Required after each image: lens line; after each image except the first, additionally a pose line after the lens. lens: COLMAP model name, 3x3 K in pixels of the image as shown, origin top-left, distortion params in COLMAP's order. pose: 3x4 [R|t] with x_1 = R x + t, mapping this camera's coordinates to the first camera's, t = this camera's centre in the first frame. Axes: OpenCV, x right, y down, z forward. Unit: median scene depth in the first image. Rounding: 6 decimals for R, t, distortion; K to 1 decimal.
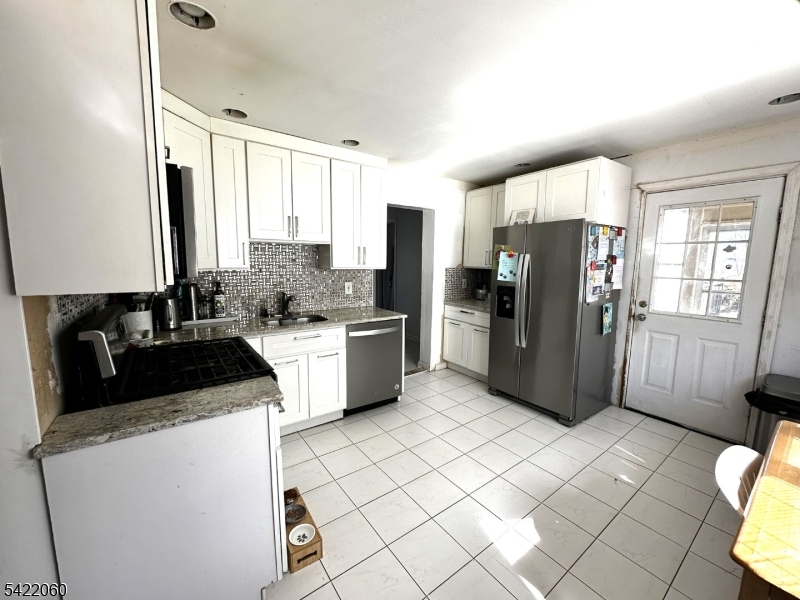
lens RADIAL K [[321.6, 0, 402.9], [0, 321.6, 301.2], [0, 0, 1]] dist [-0.001494, 0.000085]
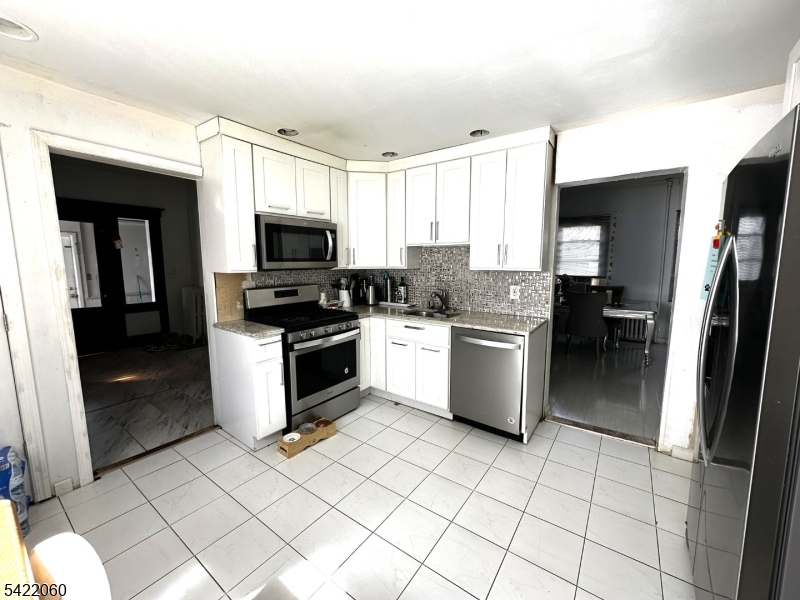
lens RADIAL K [[321.6, 0, 400.5], [0, 321.6, 301.2], [0, 0, 1]] dist [-0.001494, 0.000085]
pose [[0.302370, 0.104949, -0.947395, 0.660789], [-0.118243, 0.990373, 0.071971, -0.050300], [0.945828, 0.090261, 0.311869, 0.510259]]
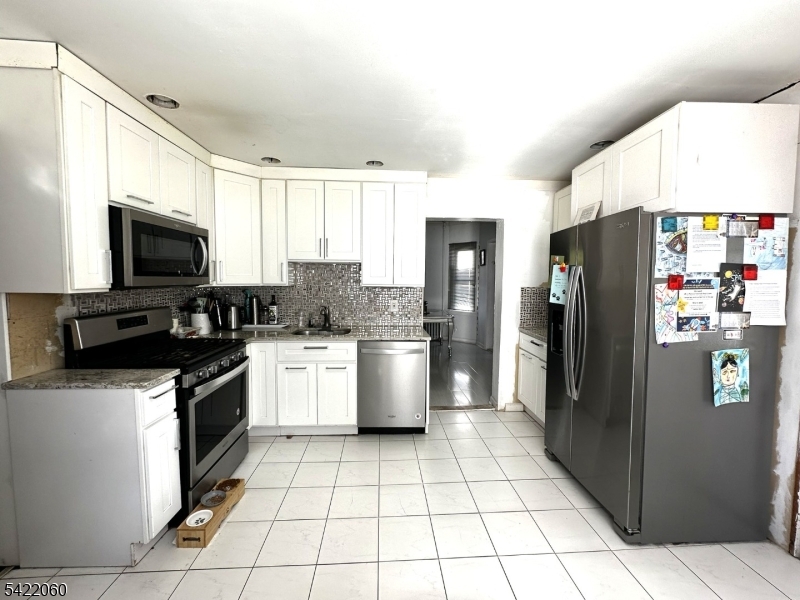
lens RADIAL K [[321.6, 0, 401.1], [0, 321.6, 300.8], [0, 0, 1]] dist [-0.001494, 0.000085]
pose [[0.836244, 0.030486, -0.547510, 0.459718], [-0.068462, 0.996446, -0.049082, -0.009954], [0.544068, 0.078528, 0.835359, 0.208644]]
